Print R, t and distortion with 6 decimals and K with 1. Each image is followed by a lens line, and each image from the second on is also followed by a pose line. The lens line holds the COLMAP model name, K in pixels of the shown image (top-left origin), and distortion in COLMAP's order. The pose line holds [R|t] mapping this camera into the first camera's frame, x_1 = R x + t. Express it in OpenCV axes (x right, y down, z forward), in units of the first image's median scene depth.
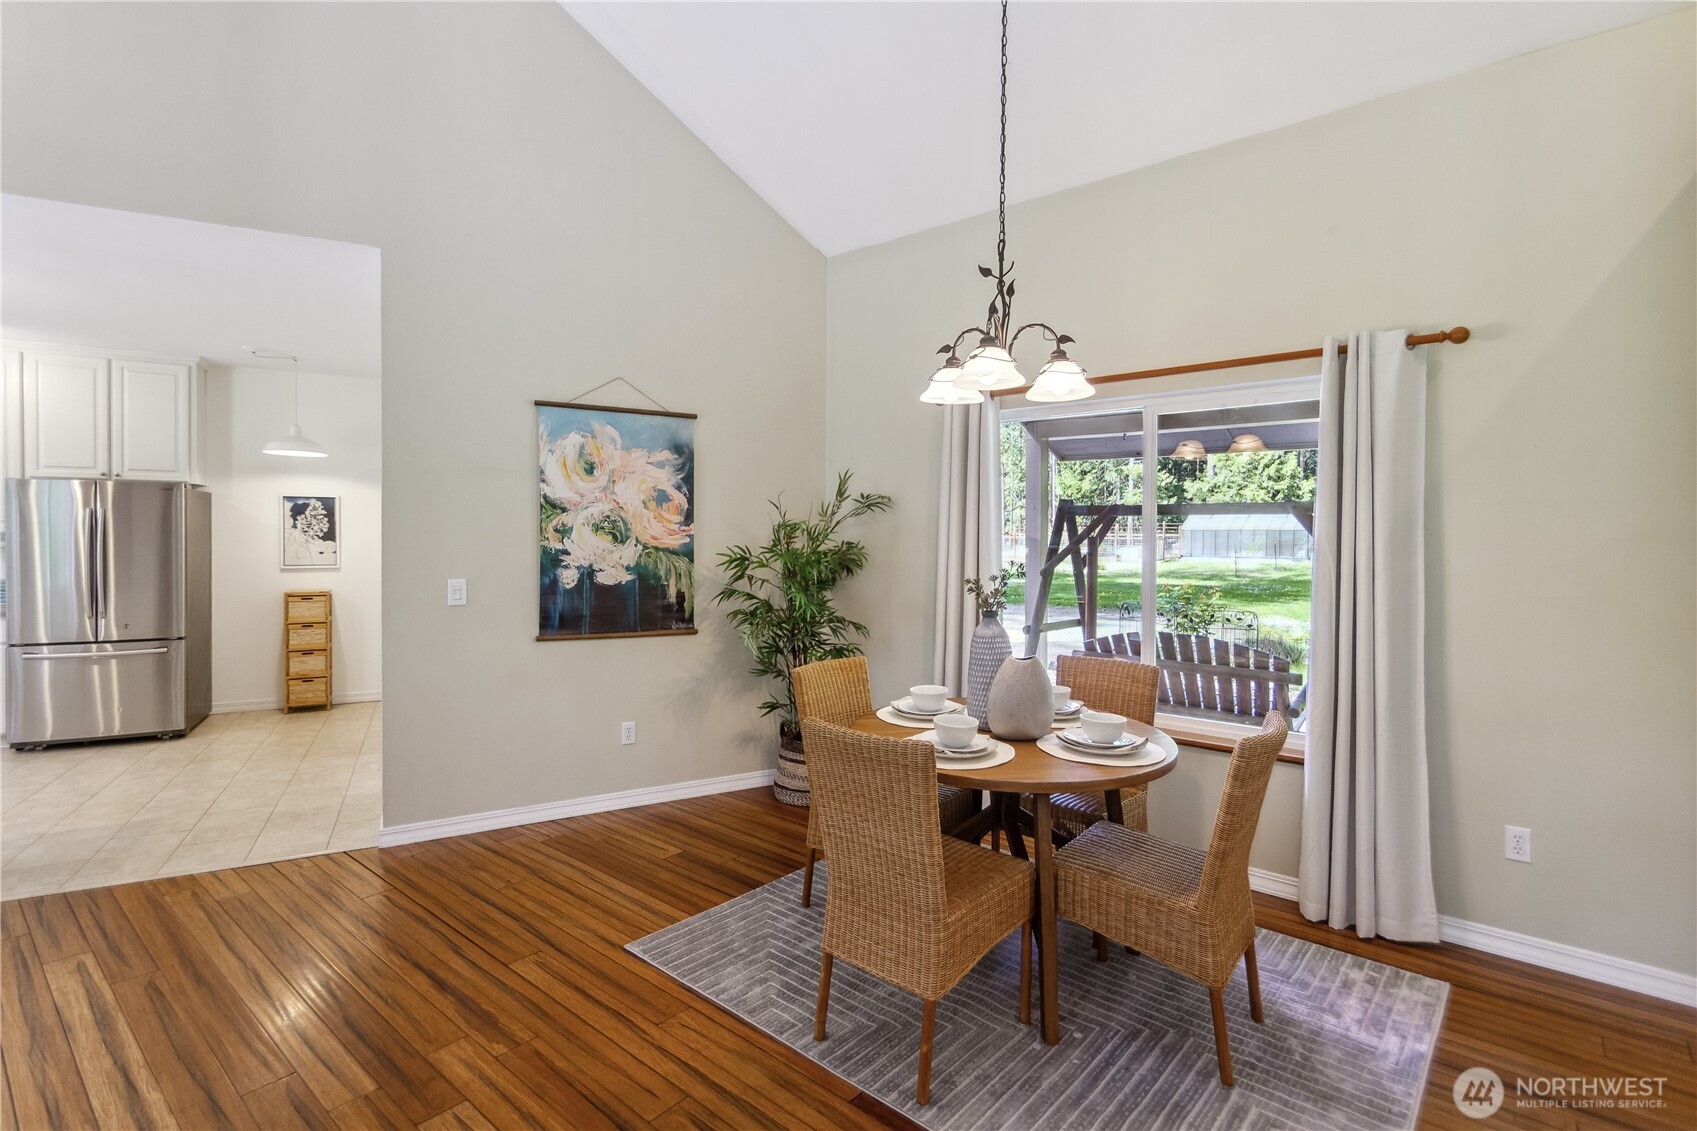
lens RADIAL K [[796.9, 0, 831.0], [0, 796.9, 542.3], [0, 0, 1]] dist [0.012486, -0.008477]
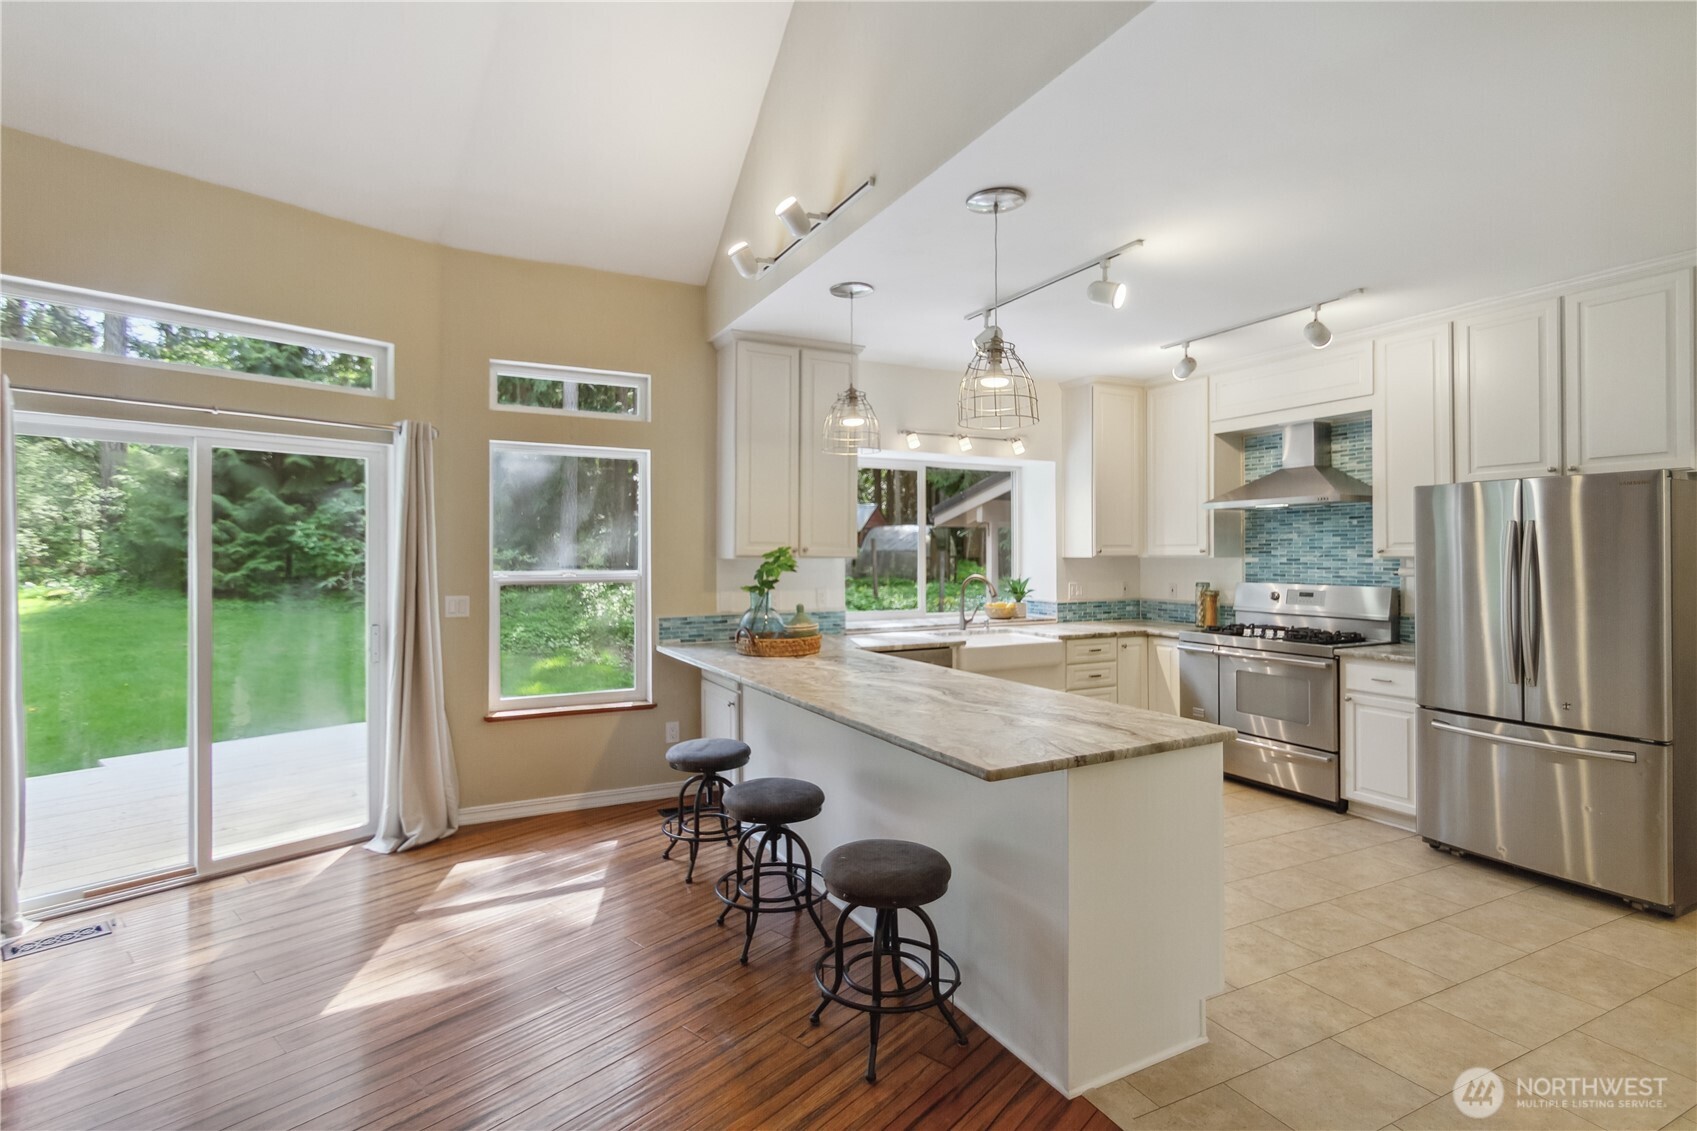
lens RADIAL K [[796.9, 0, 844.2], [0, 796.9, 551.4], [0, 0, 1]] dist [0.012486, -0.008477]
pose [[-0.012997, -0.010452, -0.999861, -0.312021], [-0.007487, 0.999918, -0.010355, -0.007468], [0.999887, 0.007352, -0.013074, 0.551696]]
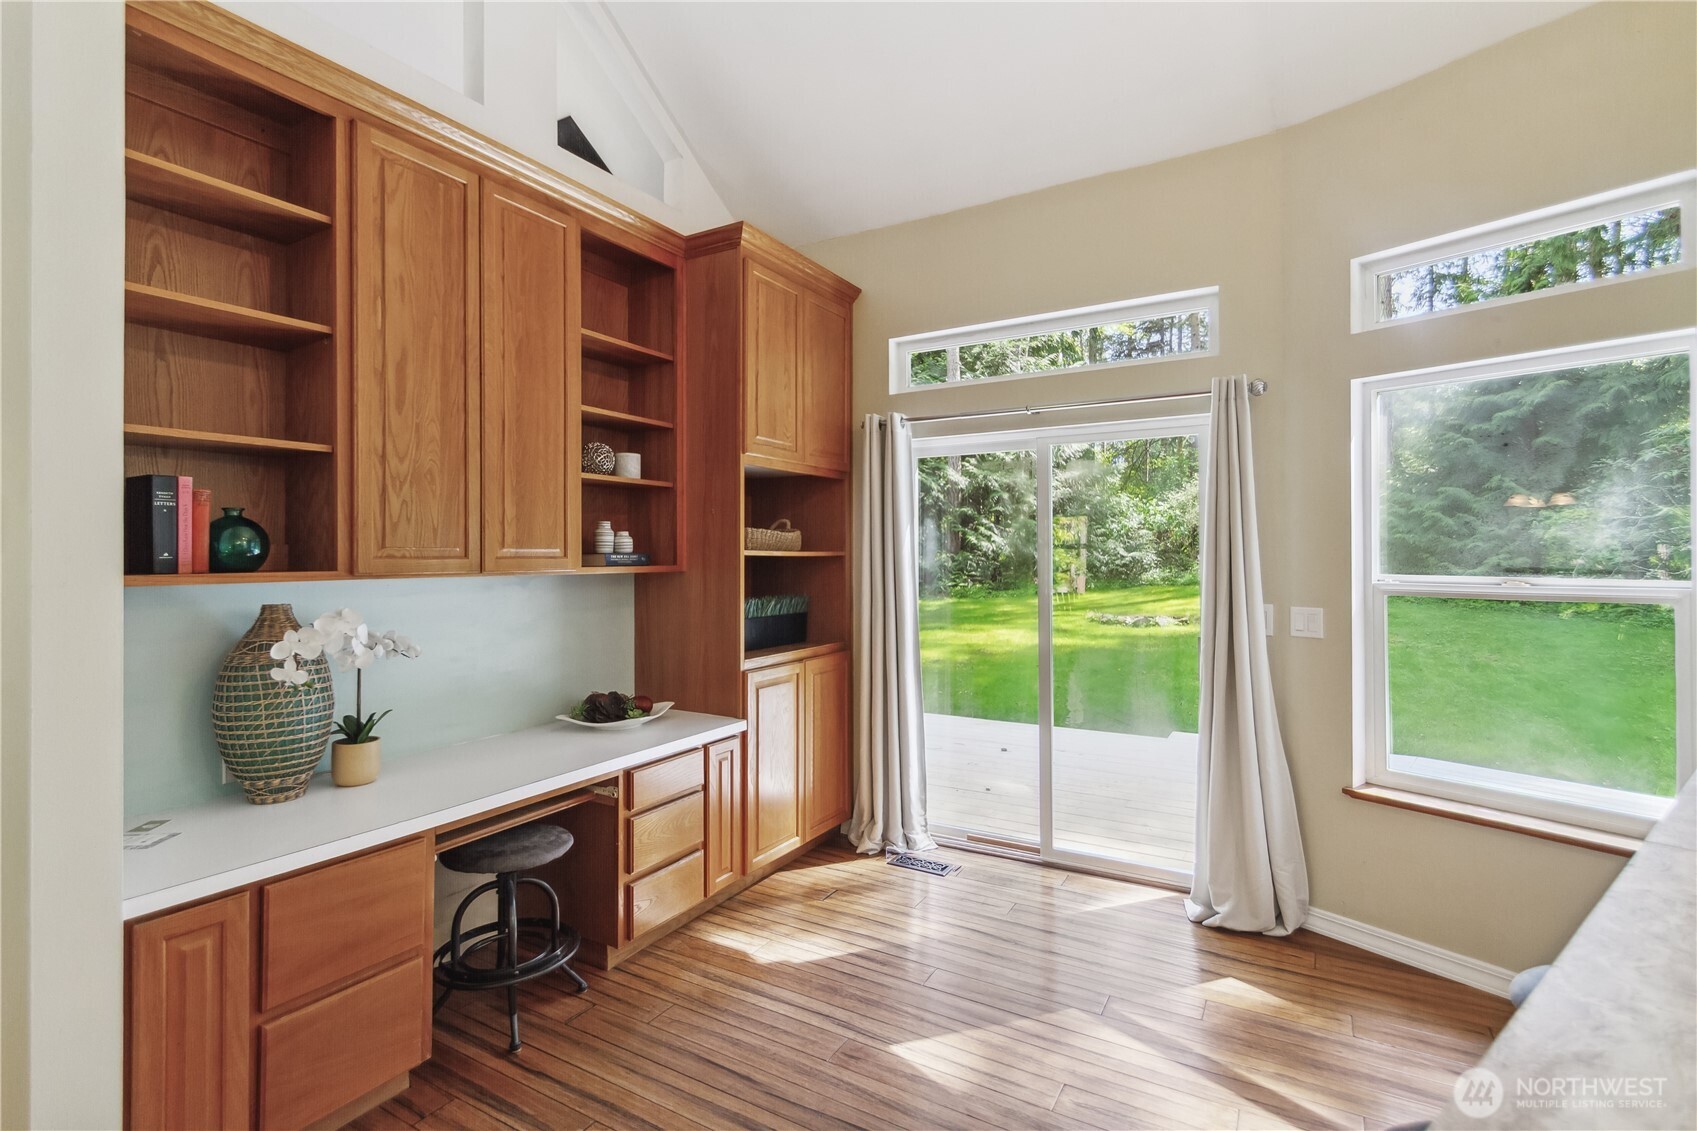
lens RADIAL K [[796.9, 0, 841.0], [0, 796.9, 550.4], [0, 0, 1]] dist [0.012486, -0.008477]
pose [[-0.985749, -0.003215, -0.168194, -0.778327], [-0.003773, 0.999988, 0.002998, -0.010371], [0.168182, 0.003590, -0.985749, 0.692382]]
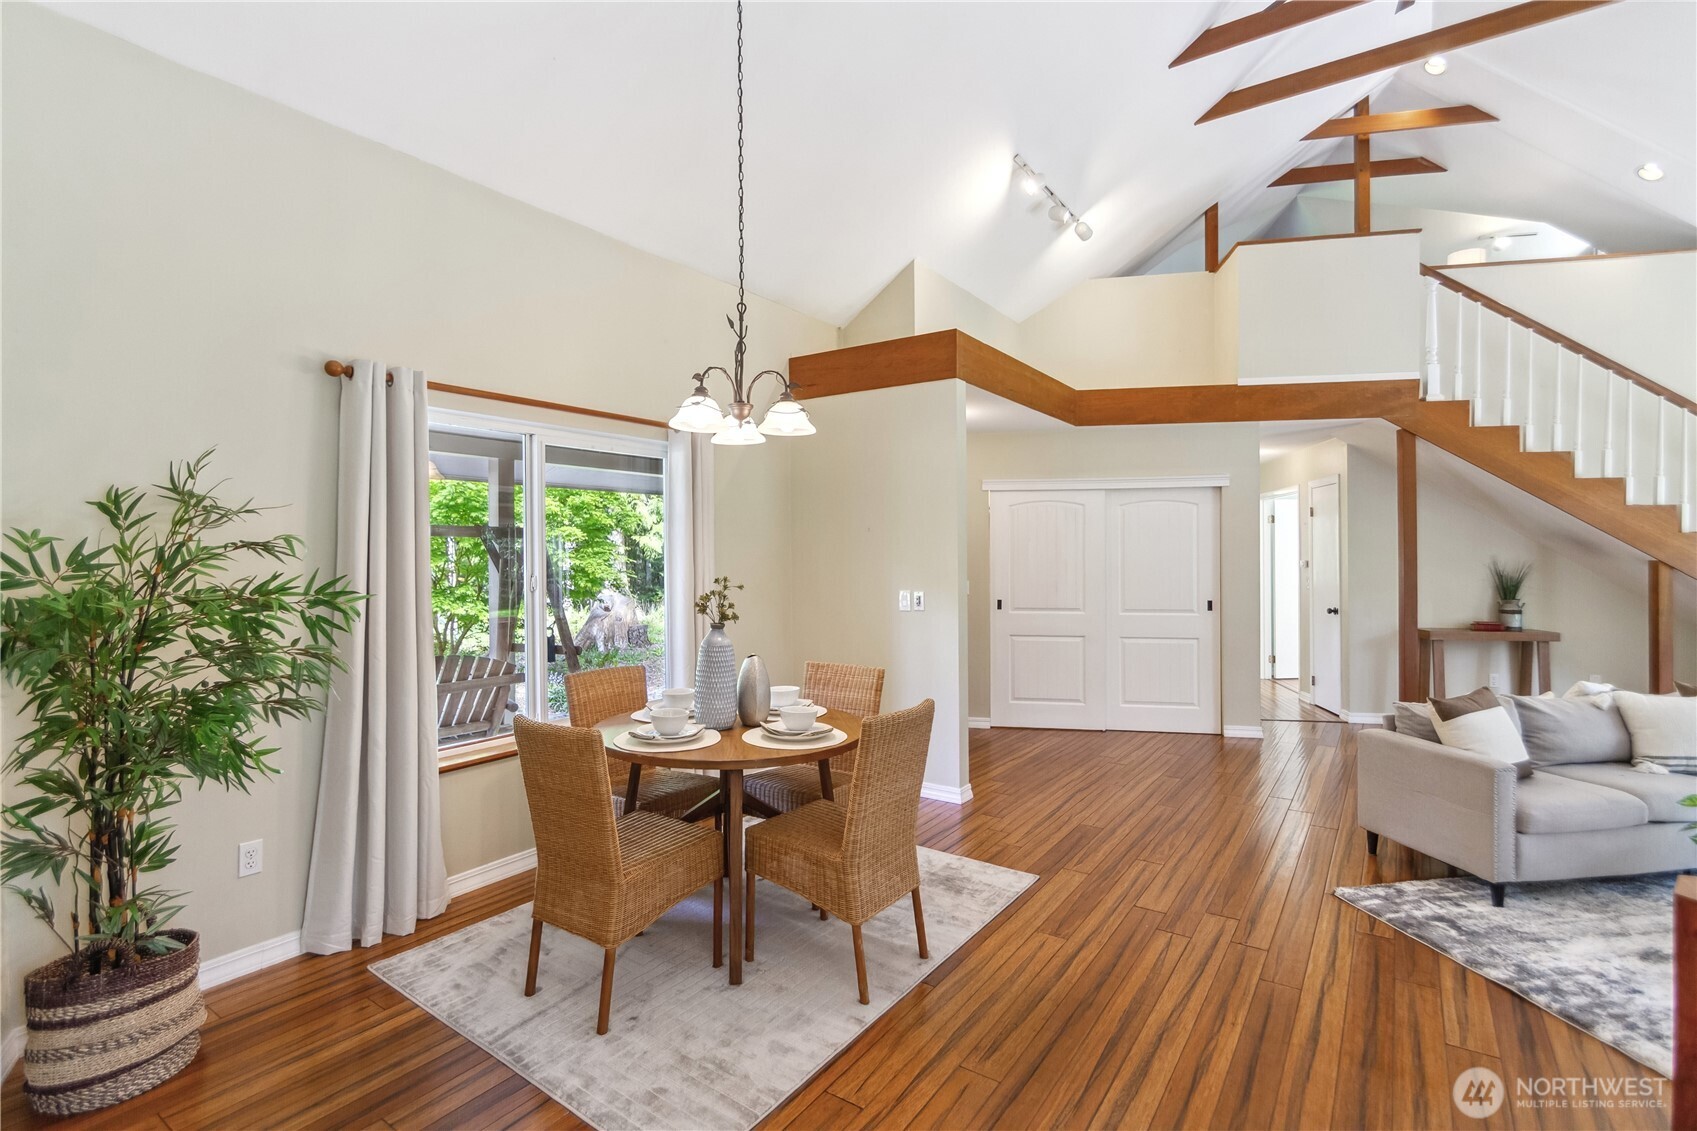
lens RADIAL K [[796.9, 0, 843.4], [0, 796.9, 559.6], [0, 0, 1]] dist [0.012486, -0.008477]
pose [[-0.101863, -0.010391, 0.994744, -0.582272], [0.014139, 0.999829, 0.011892, -0.008773], [-0.994698, 0.015276, -0.101699, 0.588210]]
